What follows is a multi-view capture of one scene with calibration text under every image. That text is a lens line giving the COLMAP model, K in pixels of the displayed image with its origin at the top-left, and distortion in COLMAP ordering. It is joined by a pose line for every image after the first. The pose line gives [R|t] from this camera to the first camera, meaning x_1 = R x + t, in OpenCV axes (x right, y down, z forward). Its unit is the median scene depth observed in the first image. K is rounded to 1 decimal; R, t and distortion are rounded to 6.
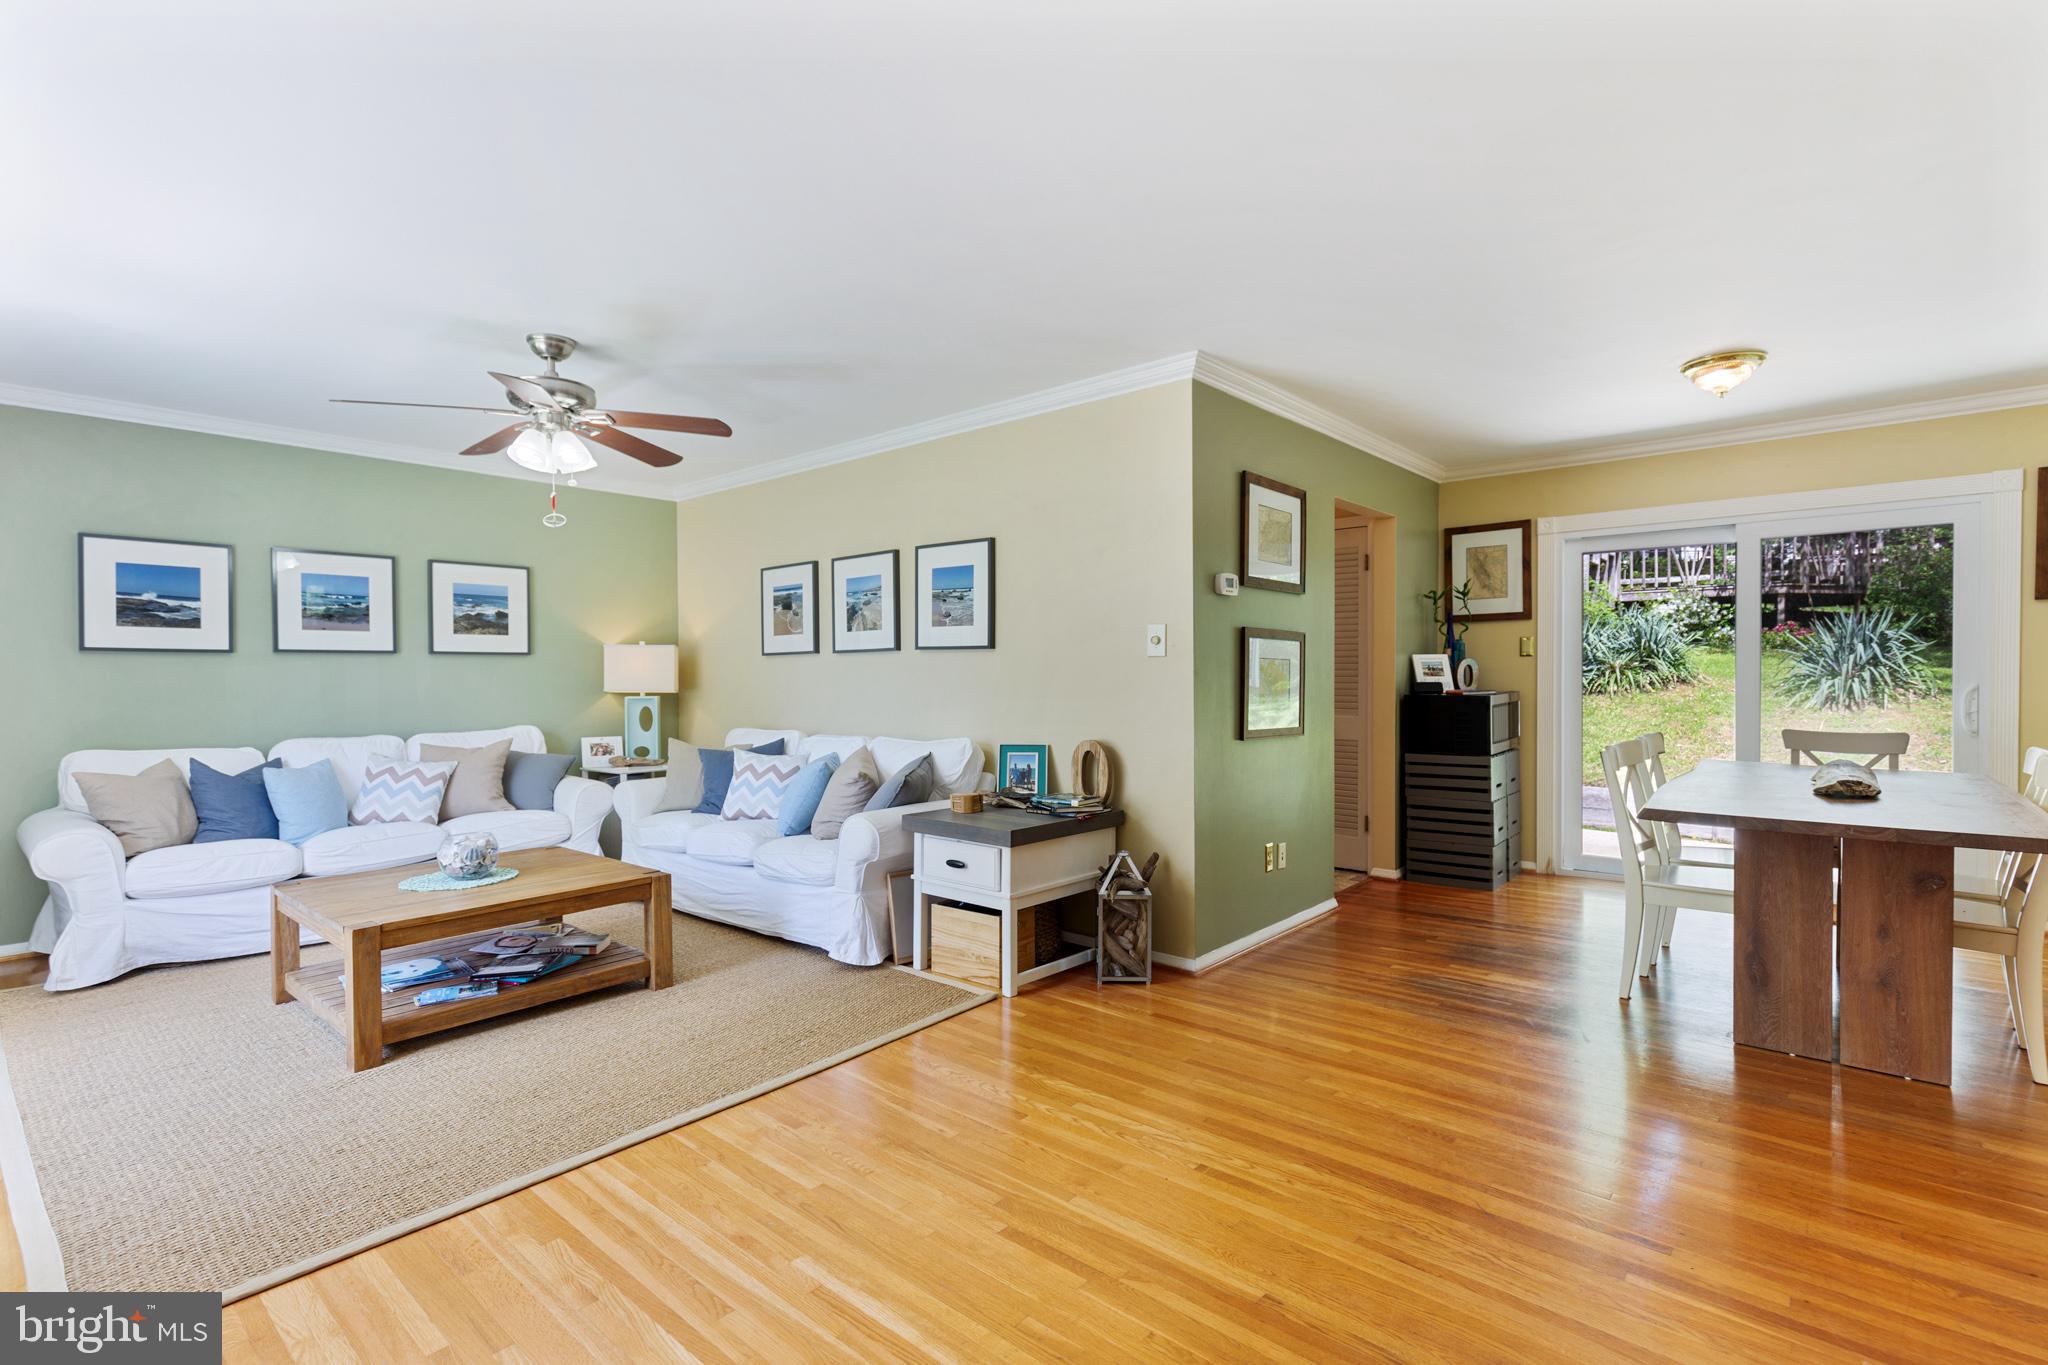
lens RADIAL K [[957.7, 0, 1042.2], [0, 957.7, 683.5], [0, 0, 1]] dist [-0.000881, -0.000226]
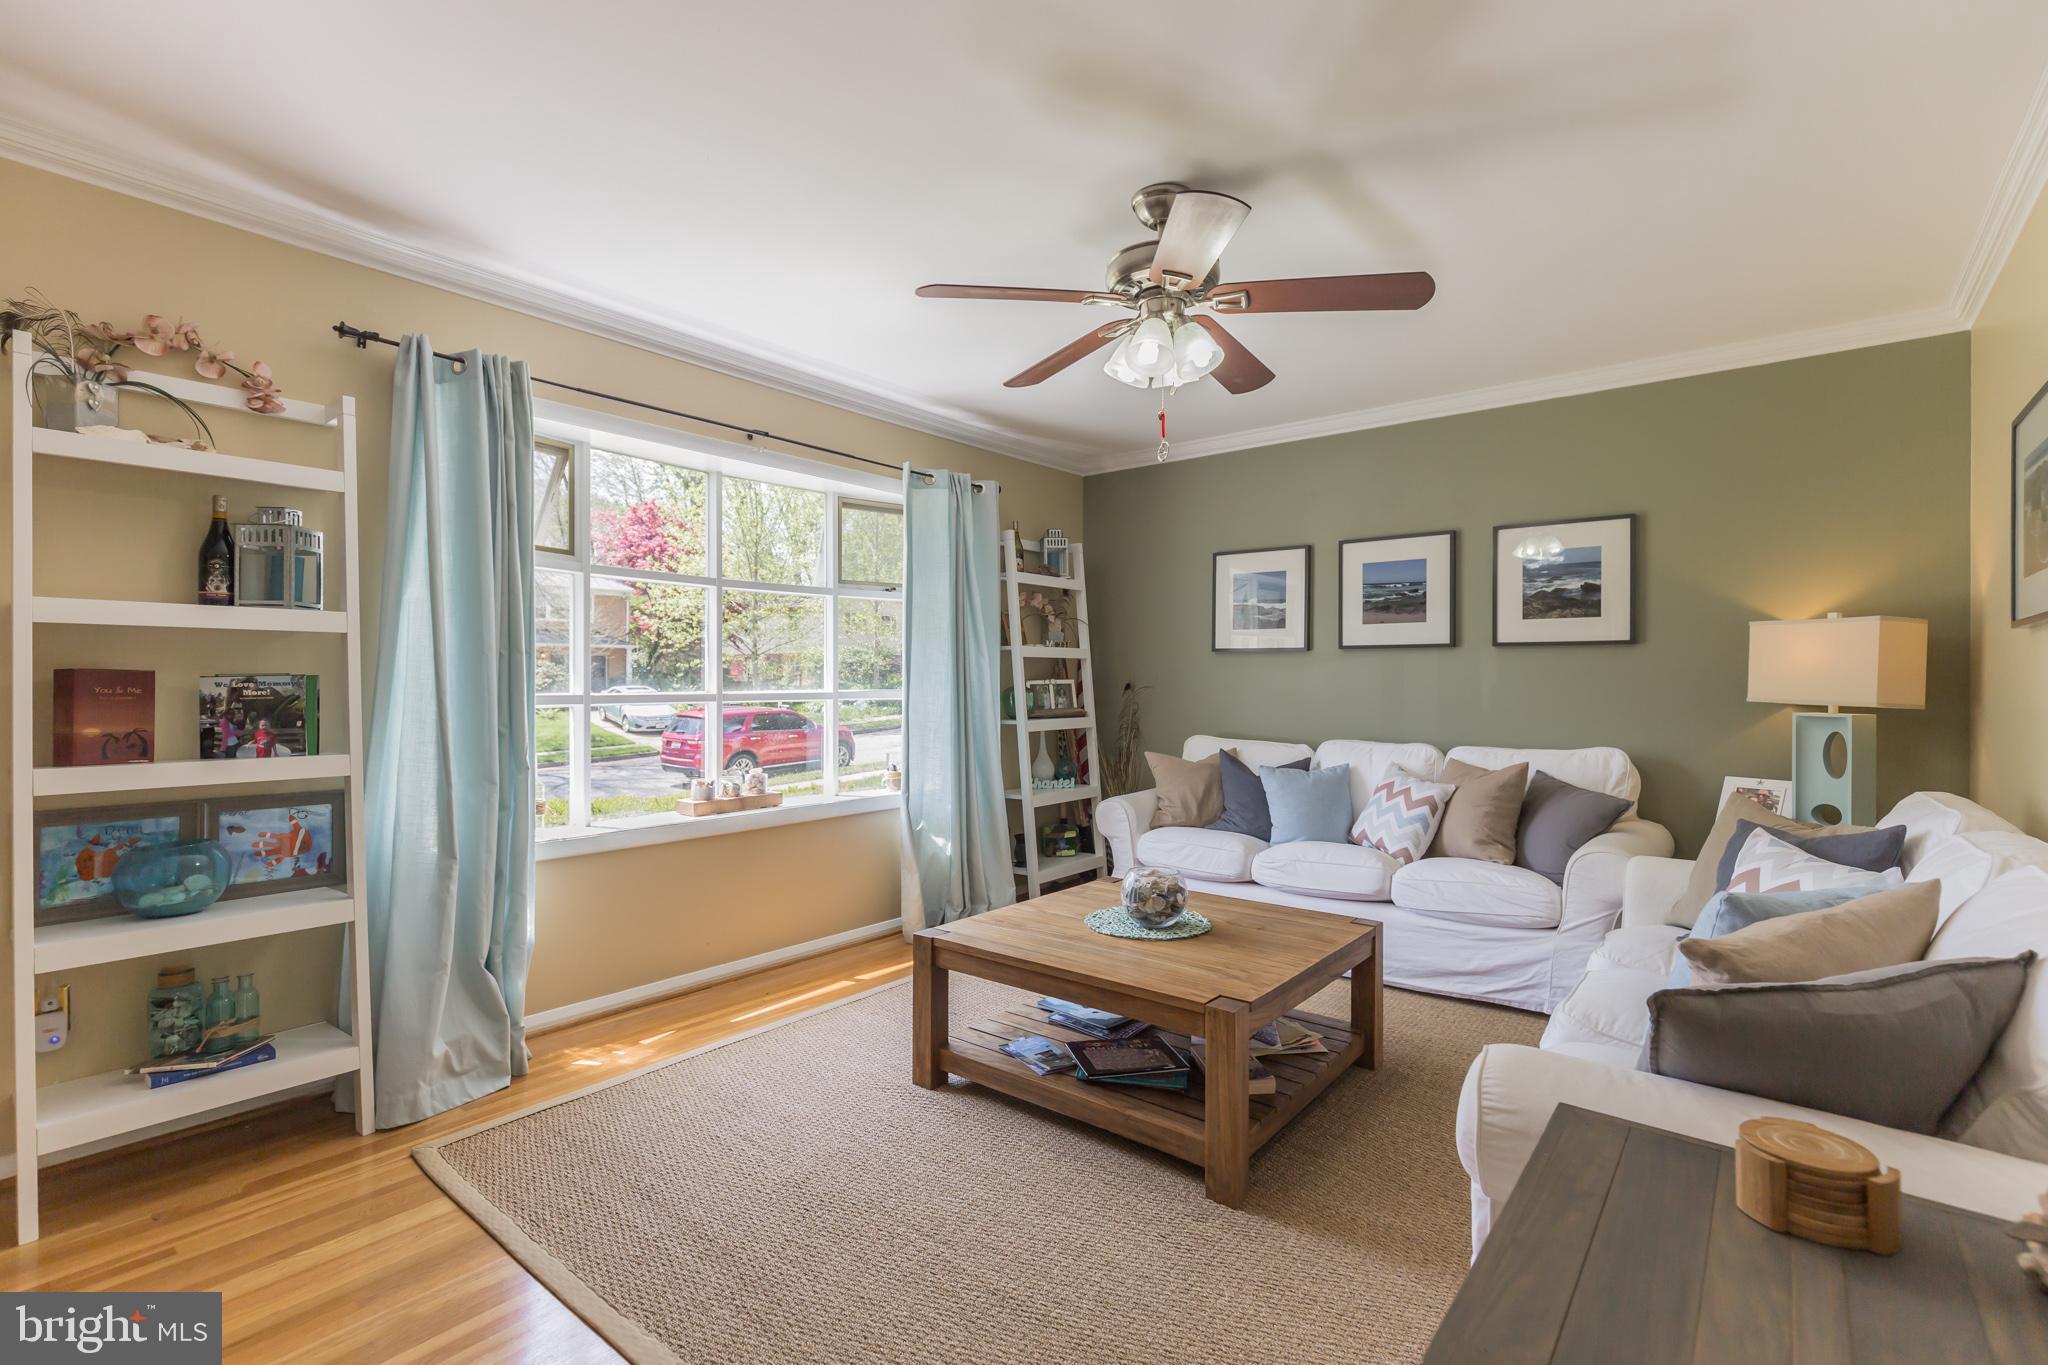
lens RADIAL K [[929.4, 0, 1036.5], [0, 929.4, 675.2], [0, 0, 1]] dist [0.004981, -0.000287]
pose [[0.018080, 0.001334, -0.999836, 0.143840], [-0.013466, 0.999909, 0.001091, -0.003443], [0.999746, 0.013444, 0.018097, 0.727627]]
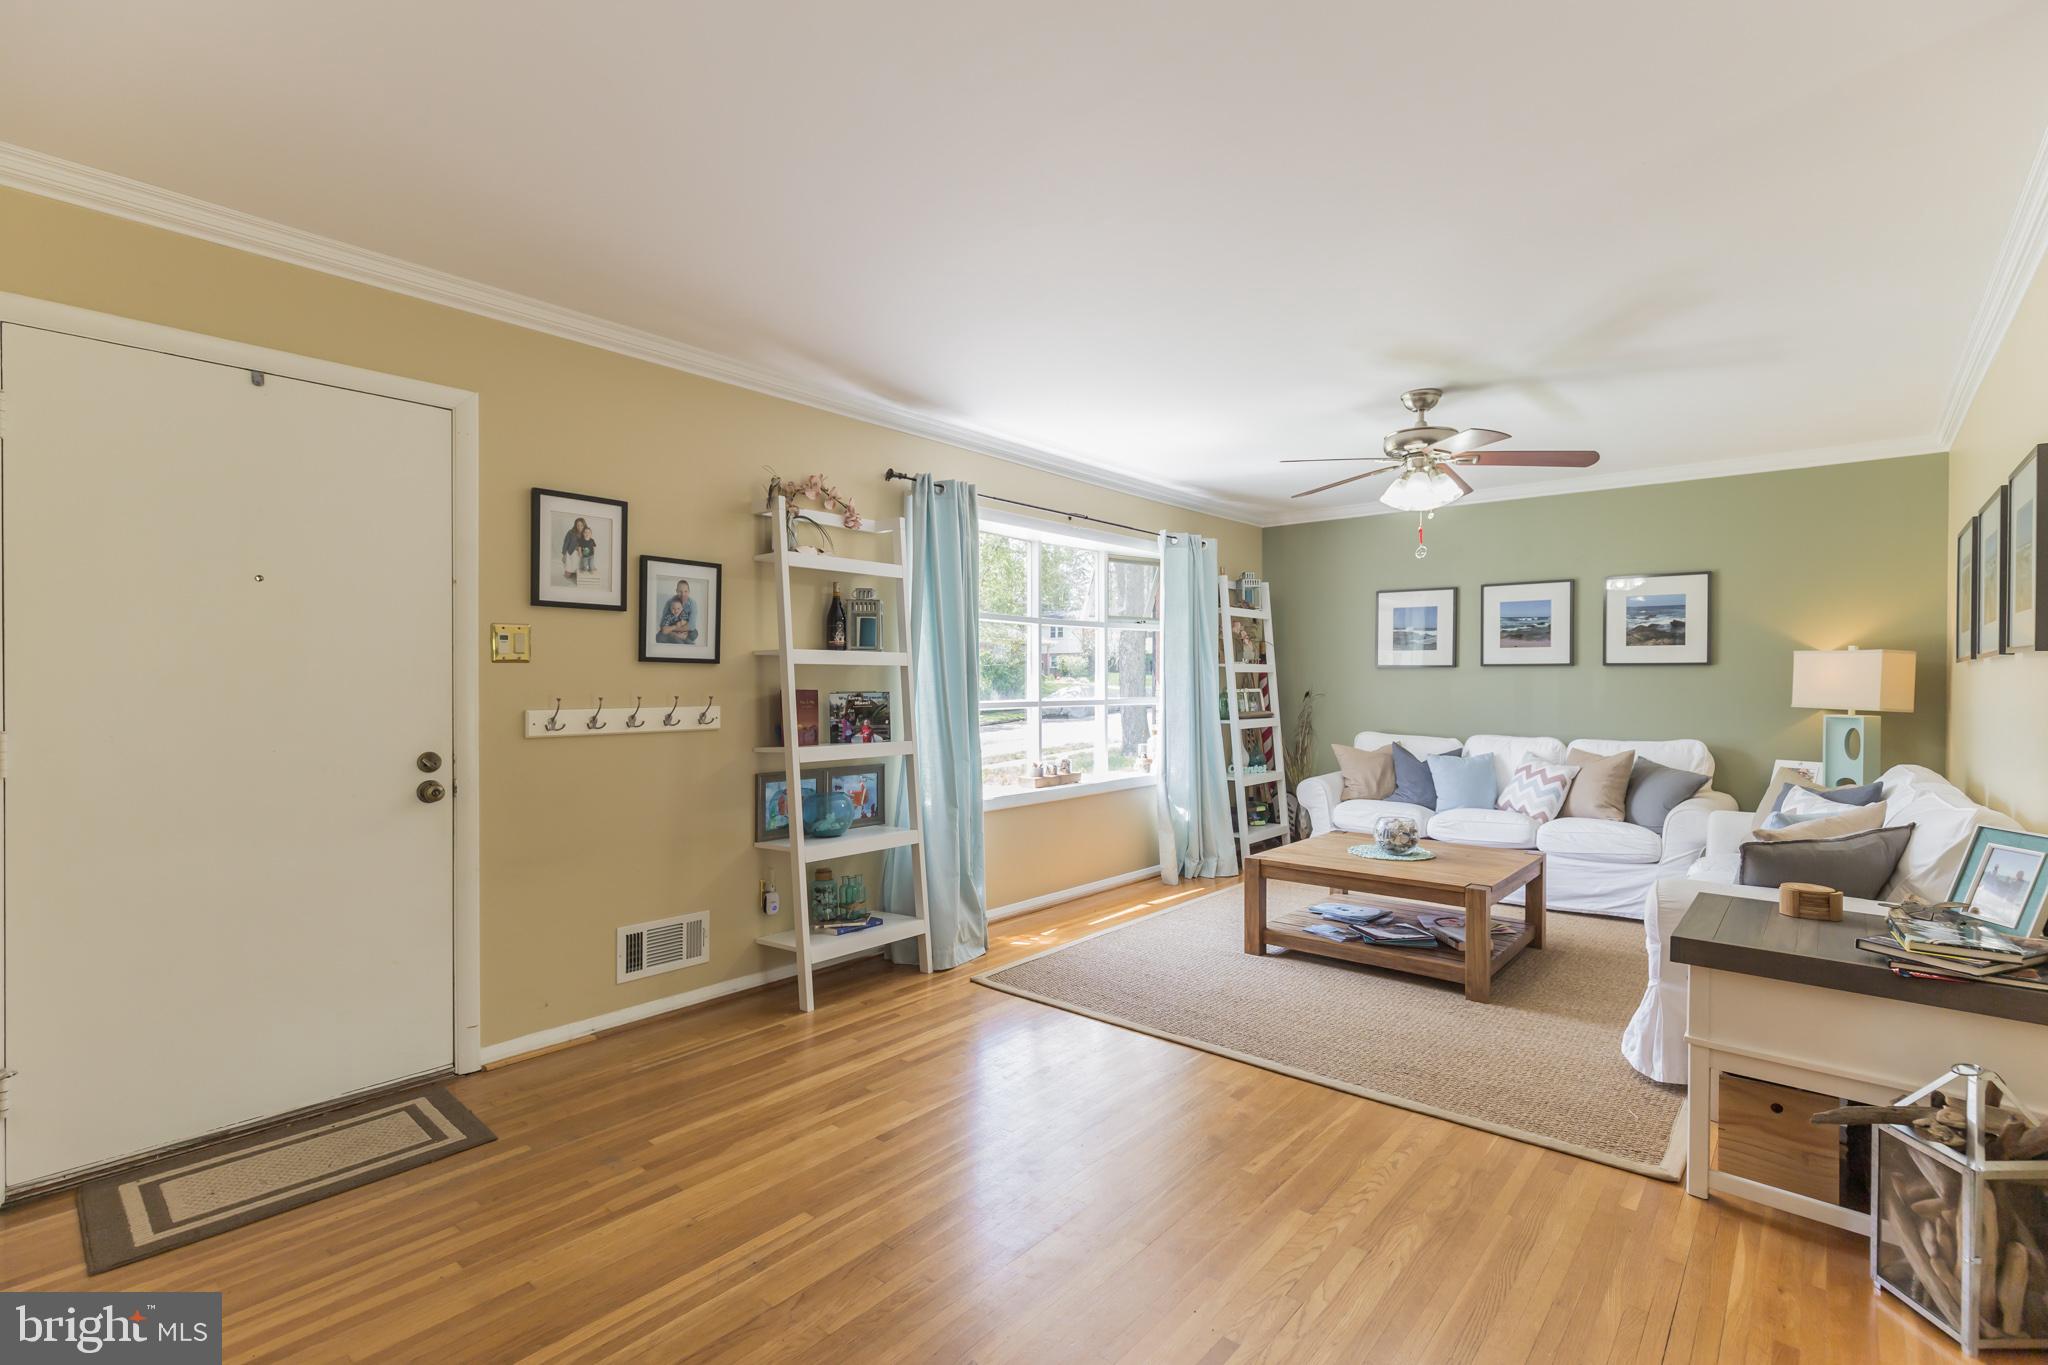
lens RADIAL K [[938.0, 0, 1053.4], [0, 938.0, 683.8], [0, 0, 1]] dist [0.002662, 0.000105]
pose [[-0.001342, 0.010335, -0.999946, 0.490769], [-0.012323, 0.999870, 0.010351, -0.016544], [0.999923, 0.012336, -0.001214, 0.461287]]
